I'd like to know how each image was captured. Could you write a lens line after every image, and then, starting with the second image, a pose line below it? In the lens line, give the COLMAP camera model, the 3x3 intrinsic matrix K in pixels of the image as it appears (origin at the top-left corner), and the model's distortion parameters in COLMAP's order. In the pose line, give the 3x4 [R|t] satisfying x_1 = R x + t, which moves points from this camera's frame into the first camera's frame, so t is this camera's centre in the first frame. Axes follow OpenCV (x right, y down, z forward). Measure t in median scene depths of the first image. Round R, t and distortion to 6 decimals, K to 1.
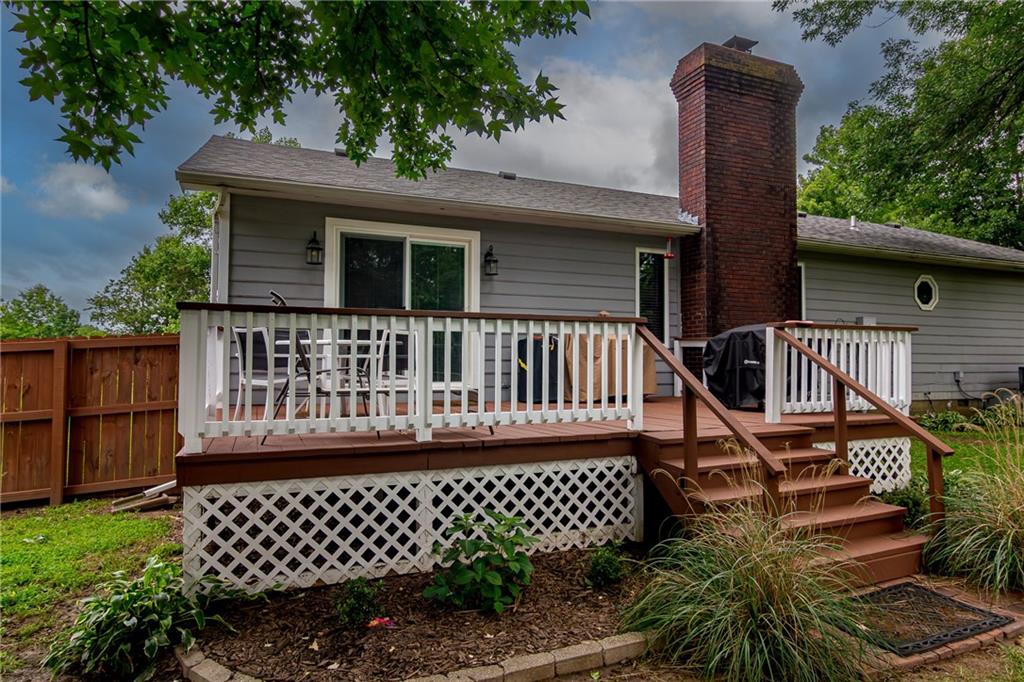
lens RADIAL K [[582.0, 0, 510.5], [0, 582.0, 345.3], [0, 0, 1]] dist [0.002129, -0.000309]
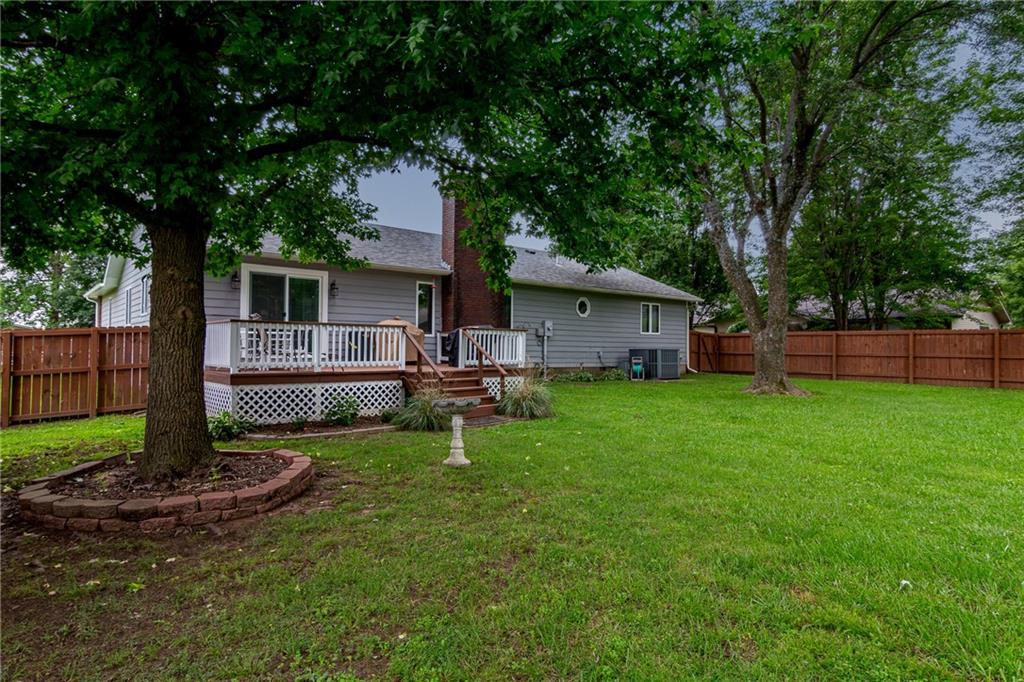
lens RADIAL K [[582.0, 0, 513.8], [0, 582.0, 342.4], [0, 0, 1]] dist [0.002129, -0.000309]
pose [[0.950138, 0.009536, 0.311685, -0.113122], [-0.015625, 0.999733, 0.017044, -0.024567], [-0.311439, -0.021064, 0.950033, -1.564226]]
